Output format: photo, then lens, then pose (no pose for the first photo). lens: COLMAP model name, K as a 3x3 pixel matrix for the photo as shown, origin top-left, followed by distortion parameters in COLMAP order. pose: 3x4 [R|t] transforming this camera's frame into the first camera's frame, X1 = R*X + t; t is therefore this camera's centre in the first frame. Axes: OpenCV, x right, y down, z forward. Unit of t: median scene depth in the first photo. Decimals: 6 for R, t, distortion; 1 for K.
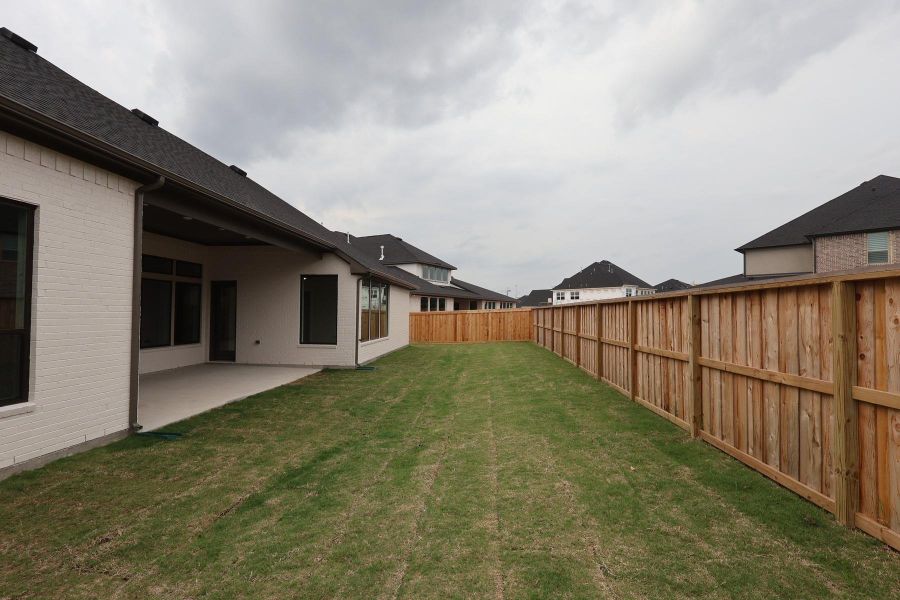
lens RADIAL K [[393.9, 0, 450.0], [0, 393.9, 300.0], [0, 0, 1]] dist [0.000550, 0.000101]
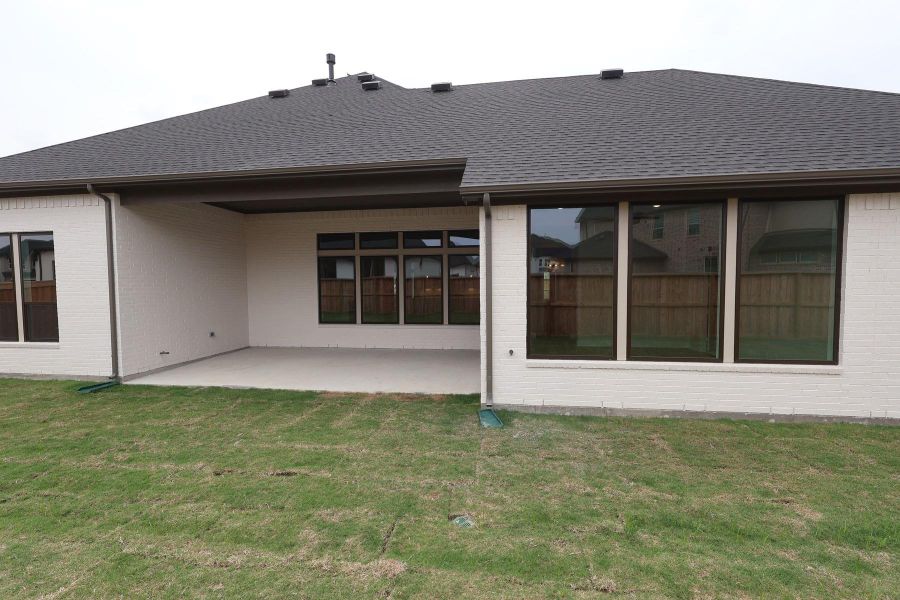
lens RADIAL K [[420.7, 0, 450.0], [0, 420.7, 300.0], [0, 0, 1]] dist [-0.001263, -0.000134]
pose [[-0.224418, 0.067915, -0.972124, 0.210427], [0.059898, 0.996644, 0.055801, 0.014124], [0.972650, -0.045706, -0.227732, 1.342653]]
